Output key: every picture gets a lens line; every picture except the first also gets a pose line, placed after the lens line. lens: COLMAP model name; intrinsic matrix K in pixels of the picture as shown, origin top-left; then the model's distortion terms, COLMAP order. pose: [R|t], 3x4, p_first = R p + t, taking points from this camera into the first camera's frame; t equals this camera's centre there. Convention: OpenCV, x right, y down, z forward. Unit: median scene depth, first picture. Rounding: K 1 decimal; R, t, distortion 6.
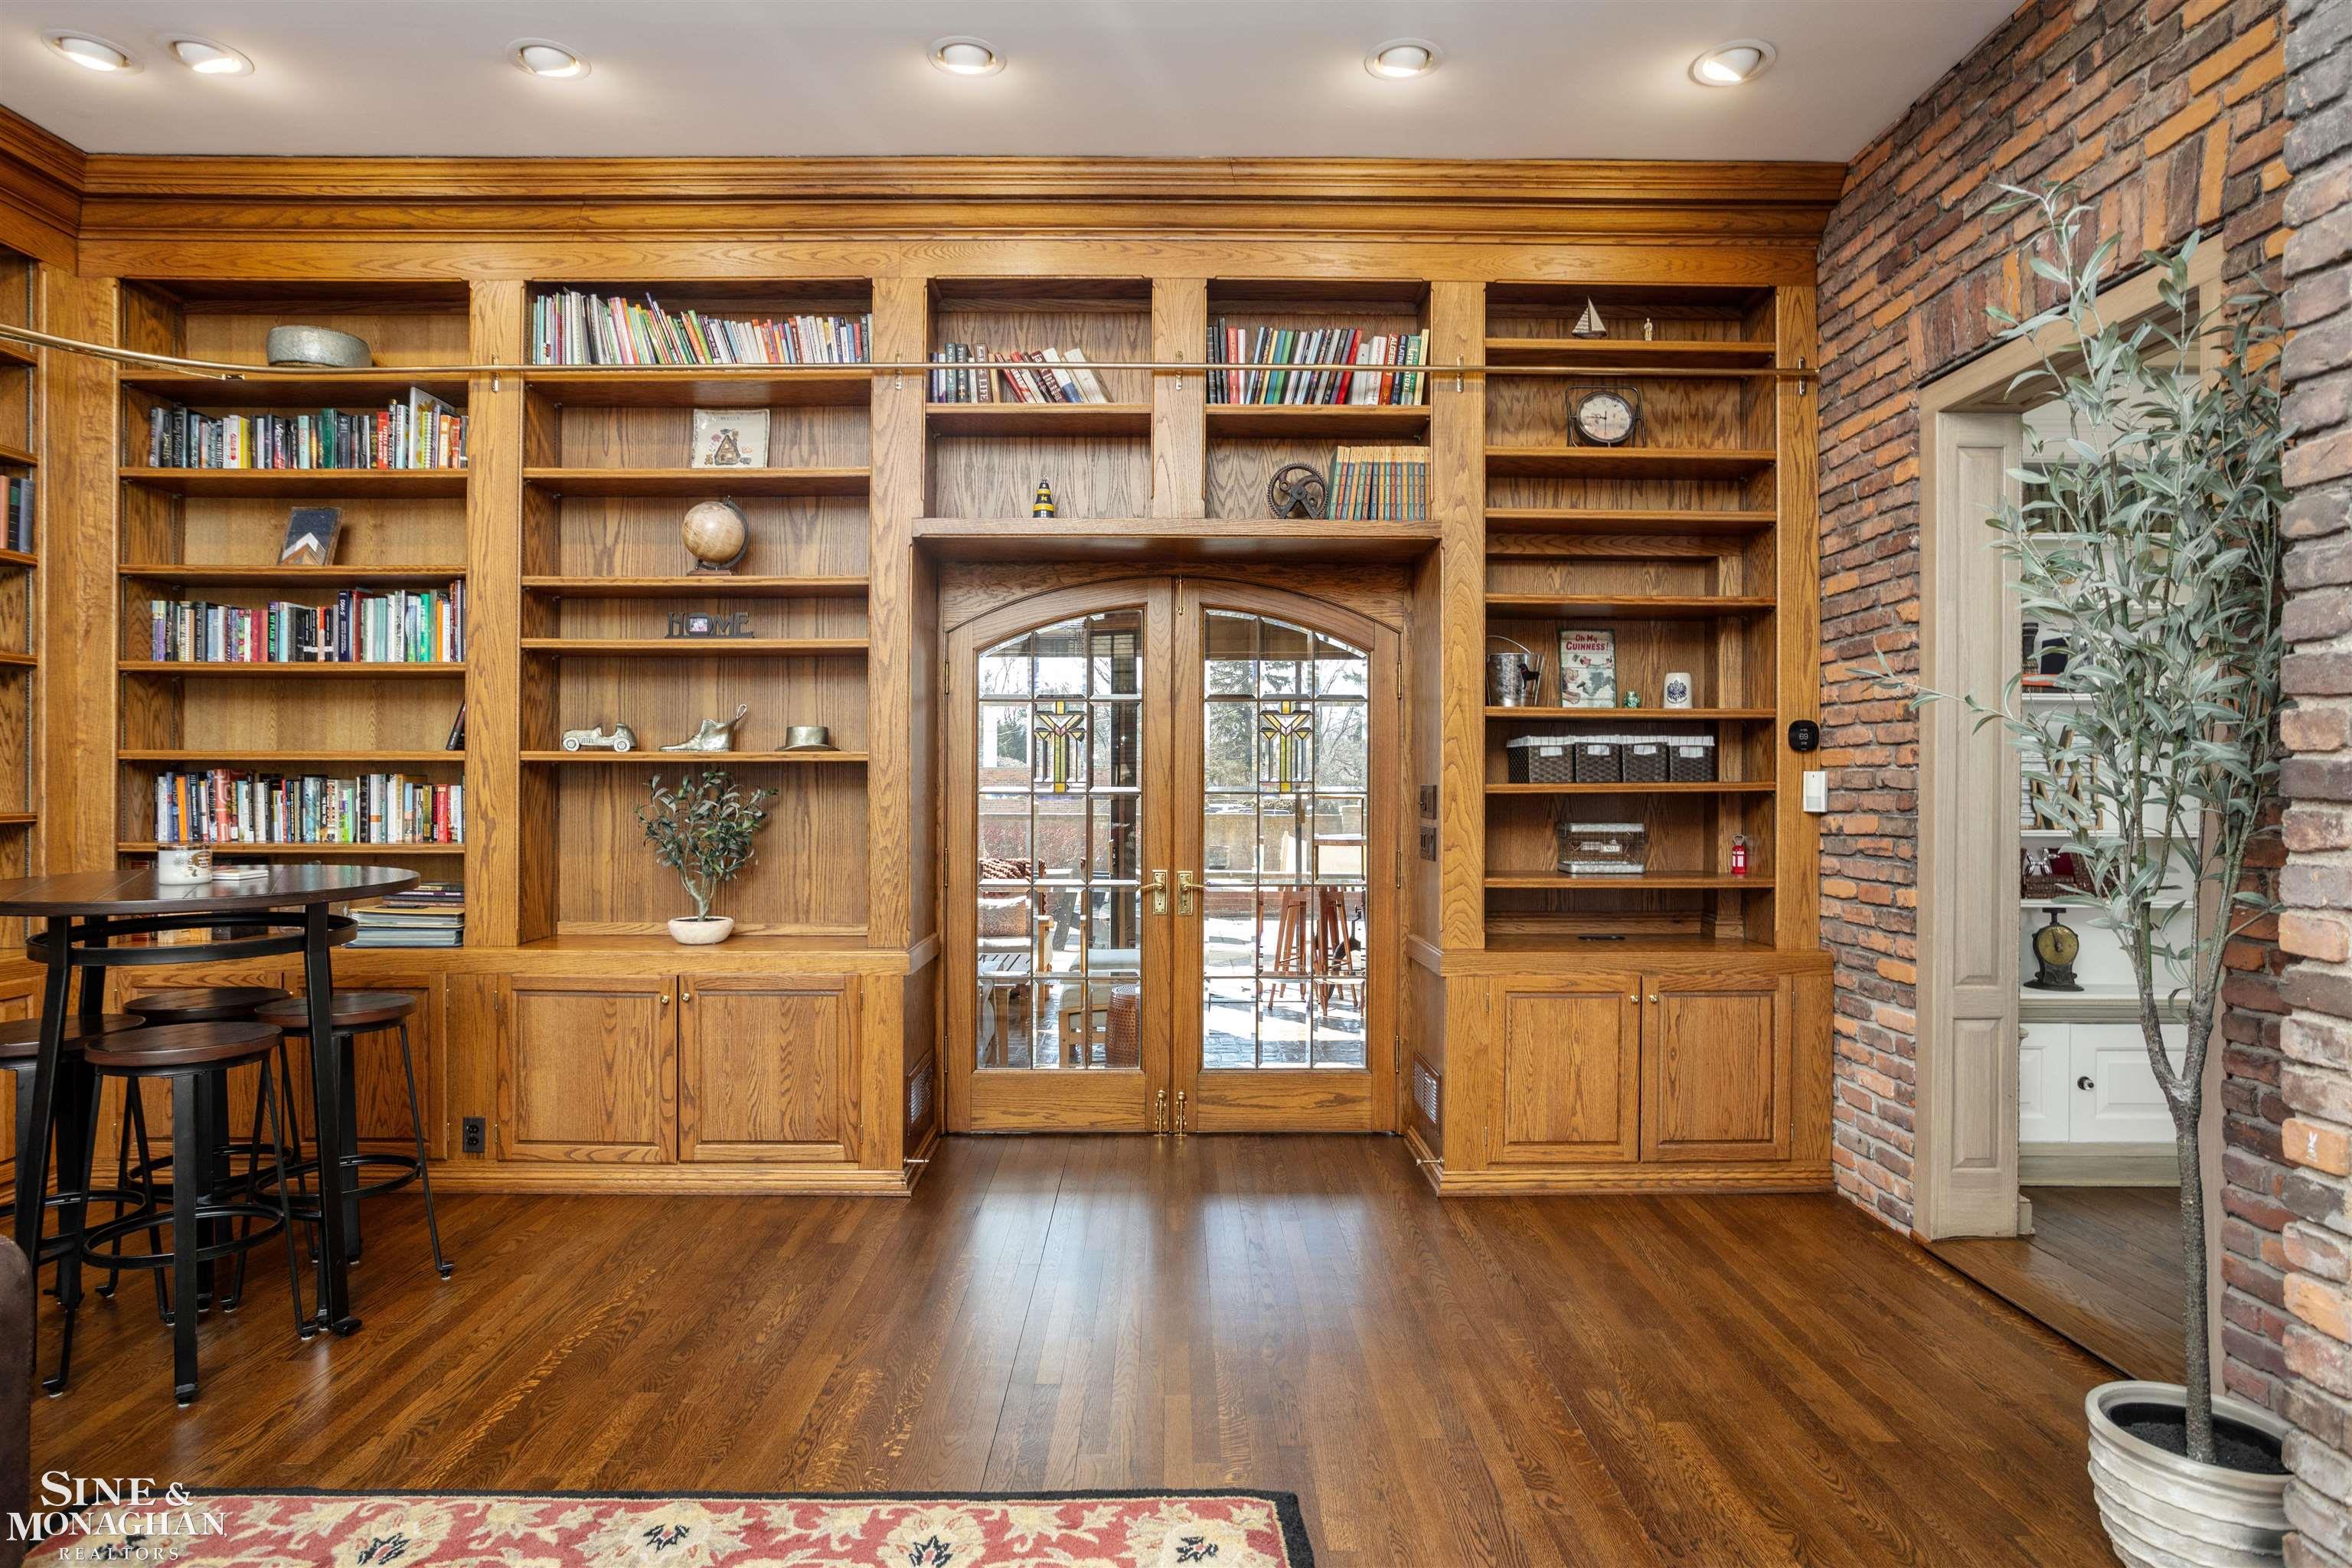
lens RADIAL K [[1266.3, 0, 1176.0], [0, 1266.3, 784.0], [0, 0, 1]] dist [-0.049988, 0.020489]
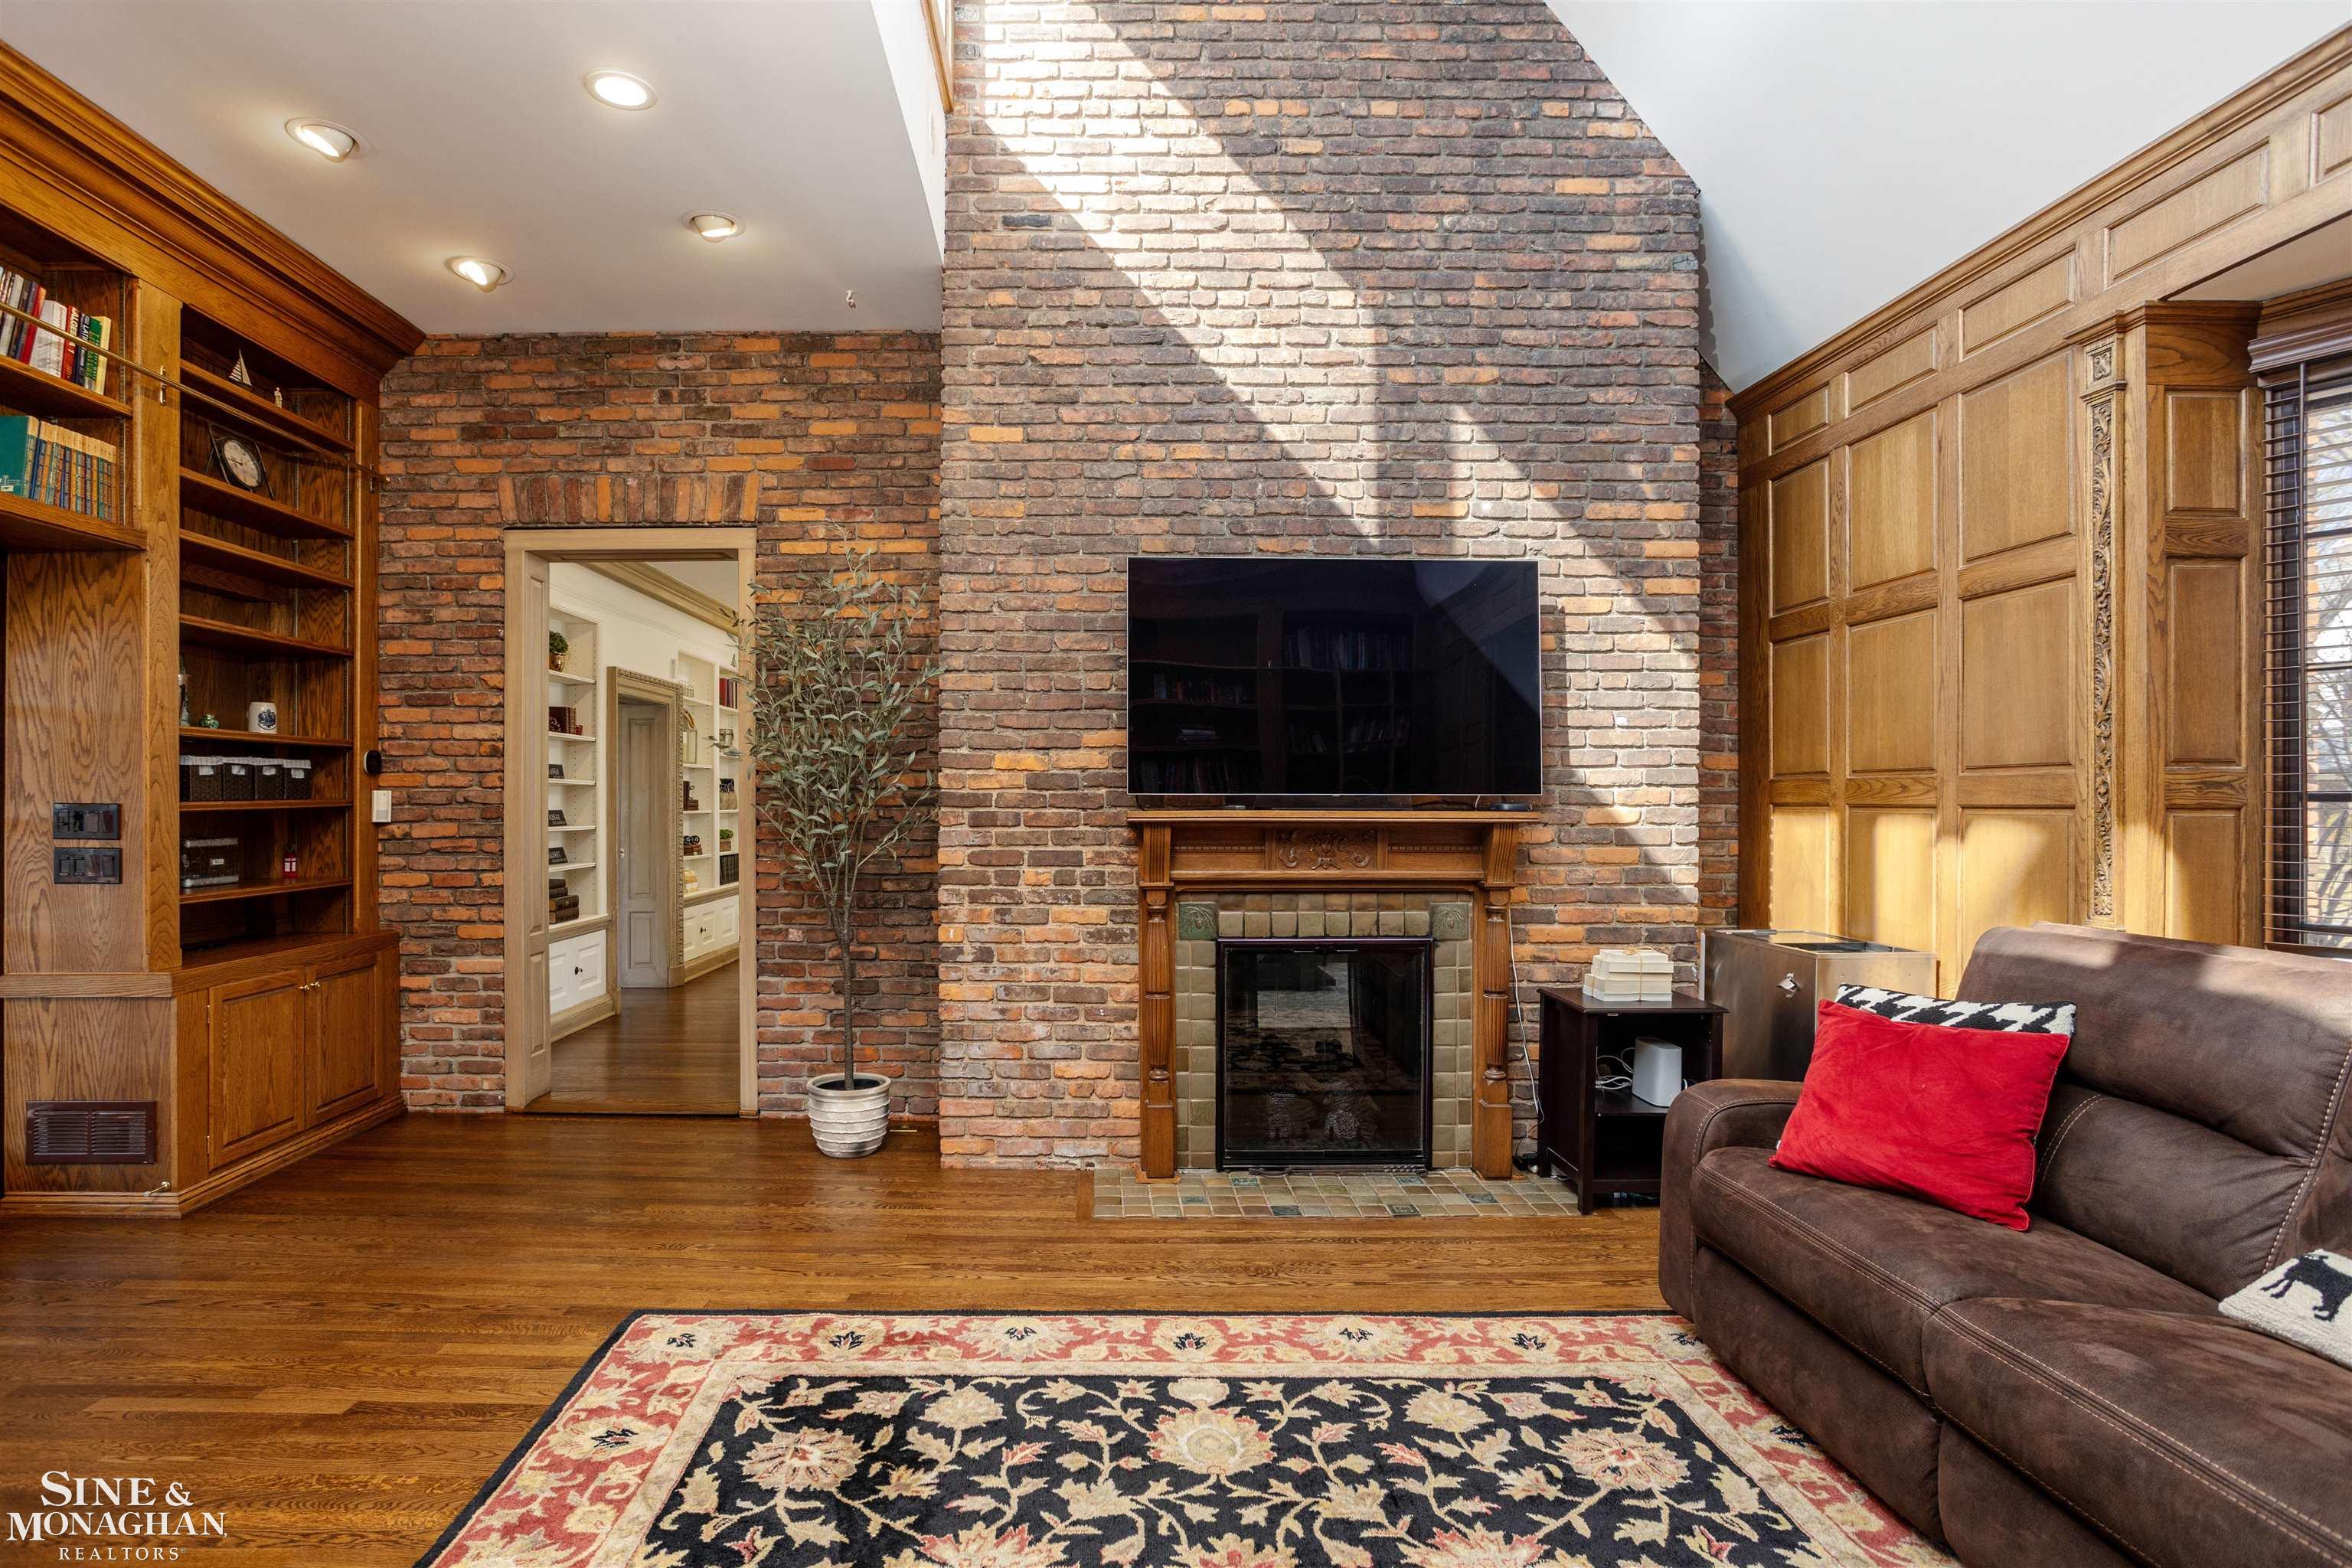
lens RADIAL K [[1221.4, 0, 1086.4], [0, 1221.4, 795.8], [0, 0, 1]] dist [-0.075351, 0.050032]
pose [[-0.009560, -0.001986, 0.999952, -0.715360], [0.002014, 0.999996, 0.002005, -0.005601], [-0.999952, 0.002033, -0.009556, 0.289833]]
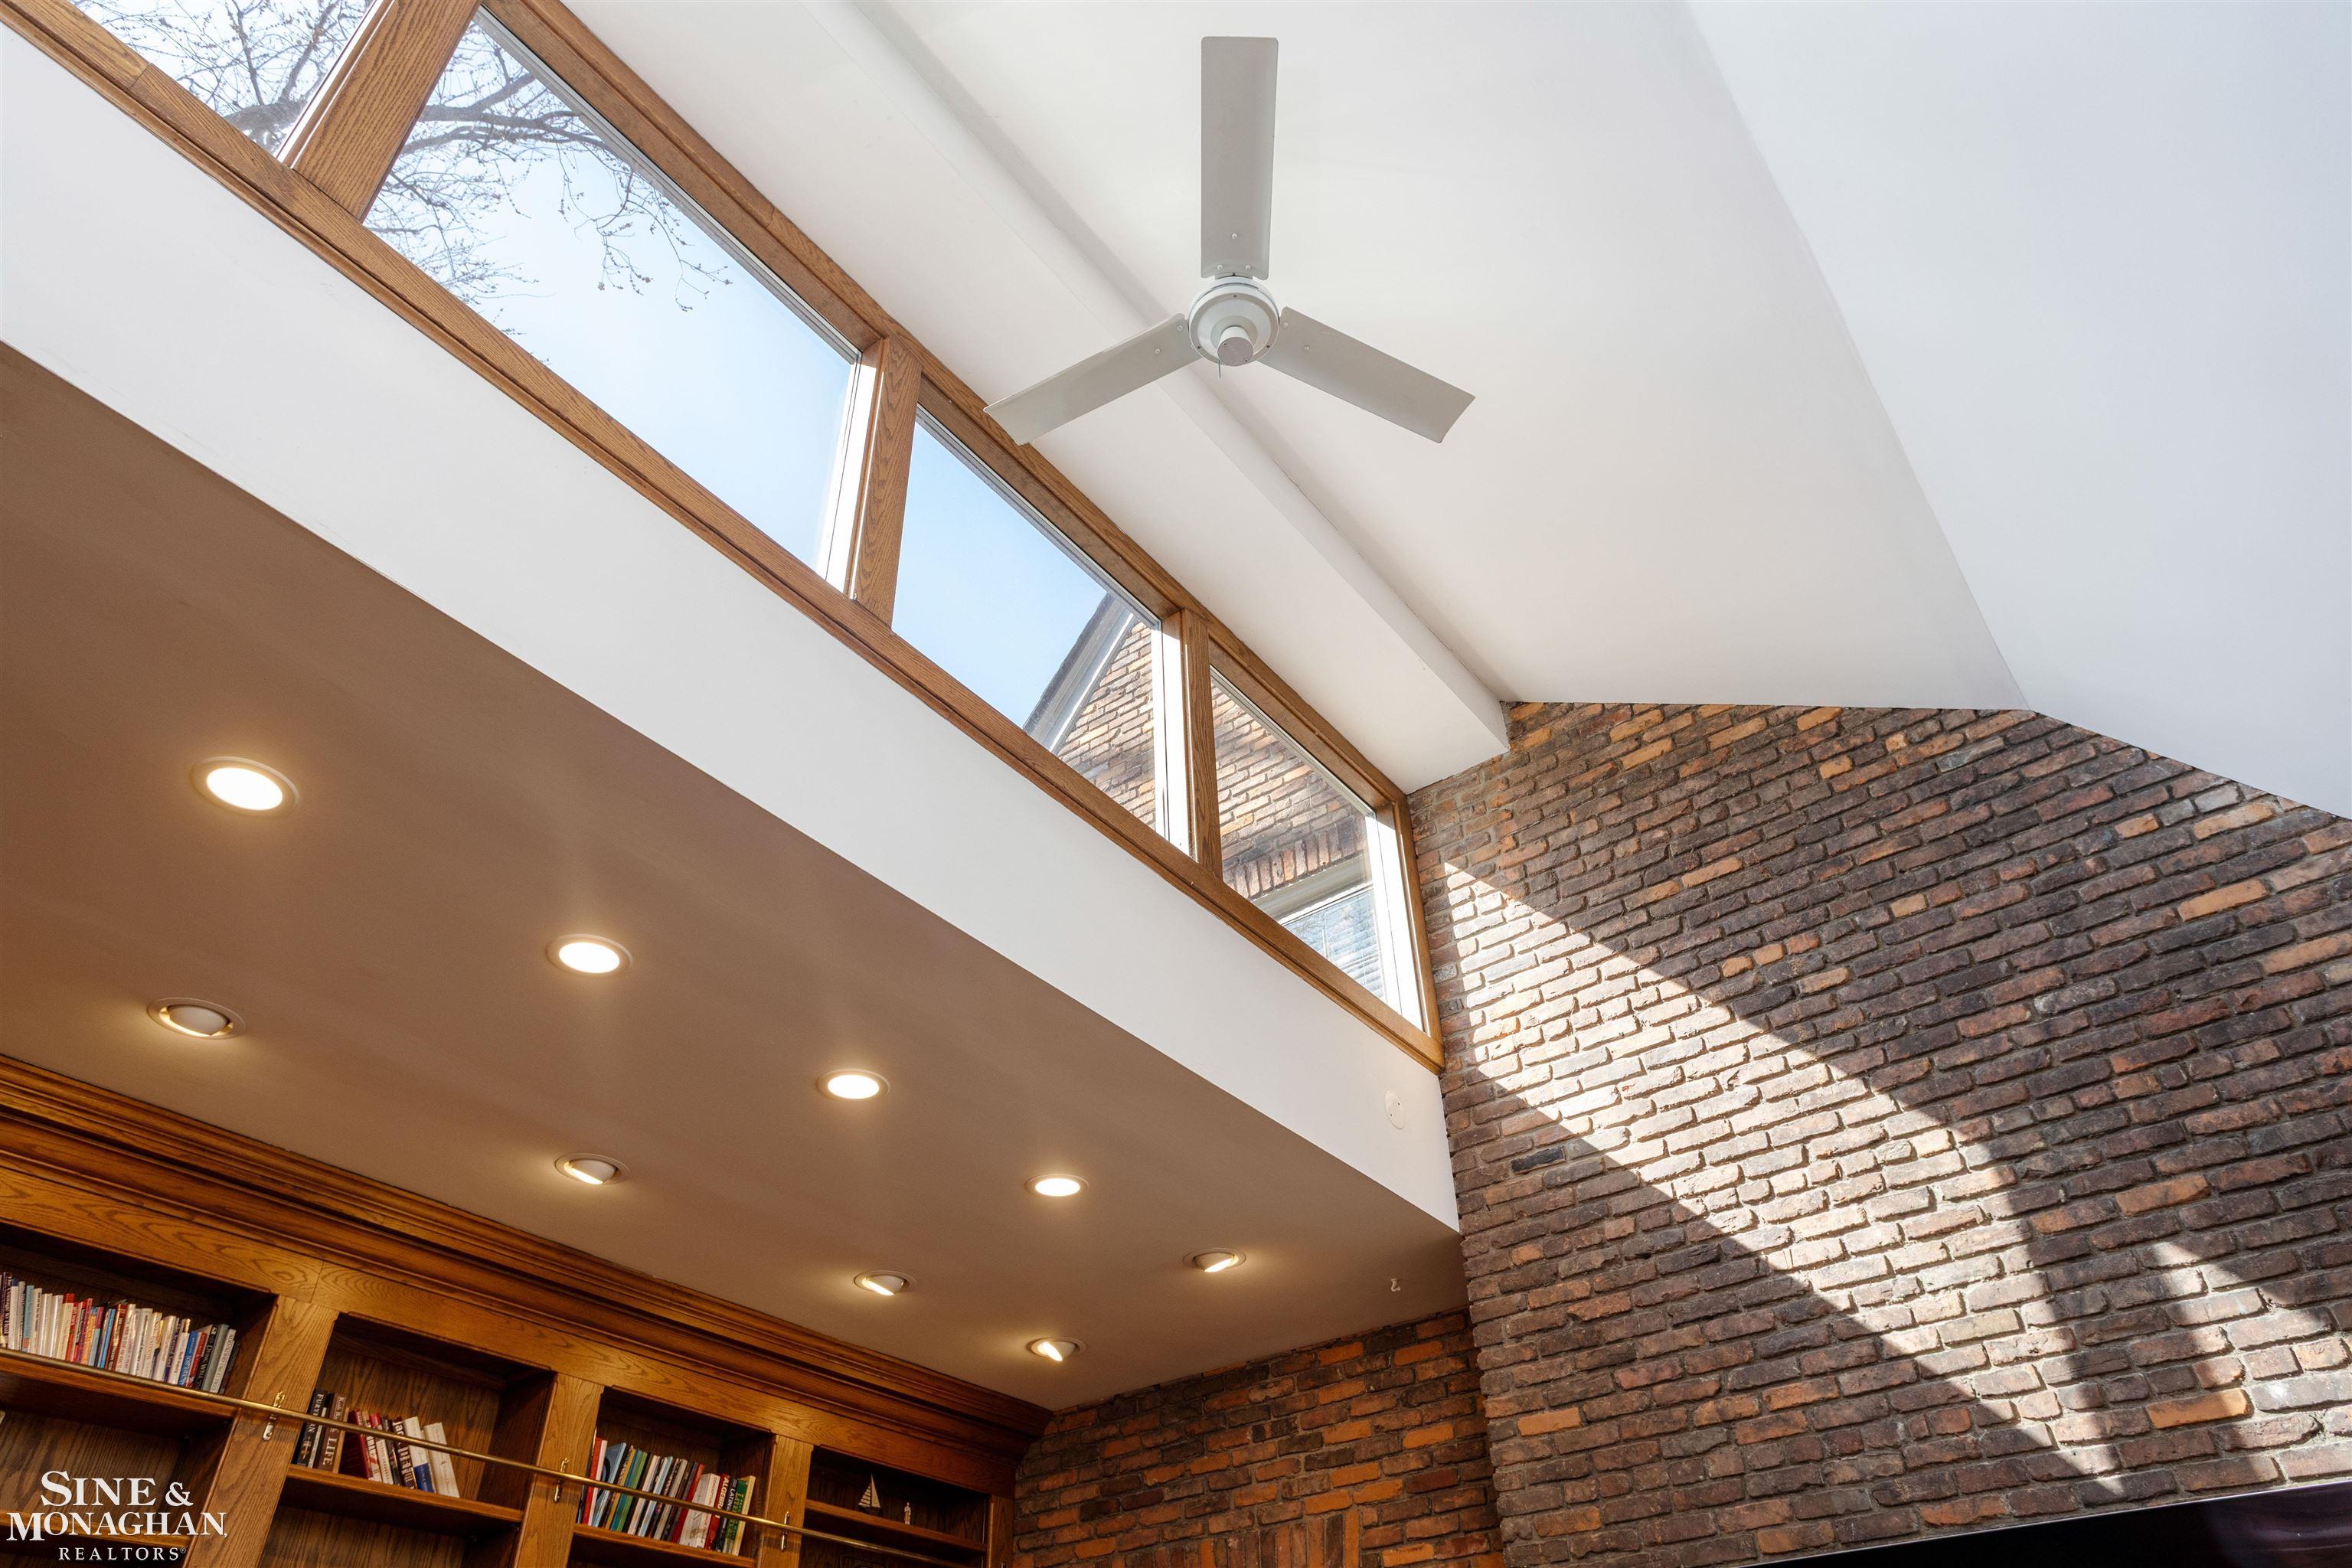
lens RADIAL K [[1517.1, 0, 1176.0], [0, 1517.1, 784.0], [0, 0, 1]] dist [-0.003903, 0.020353]
pose [[0.591953, 0.484293, 0.644245, -0.726477], [0.030459, 0.785325, -0.618334, -0.016542], [-0.805396, 0.385648, 0.450125, -0.098897]]
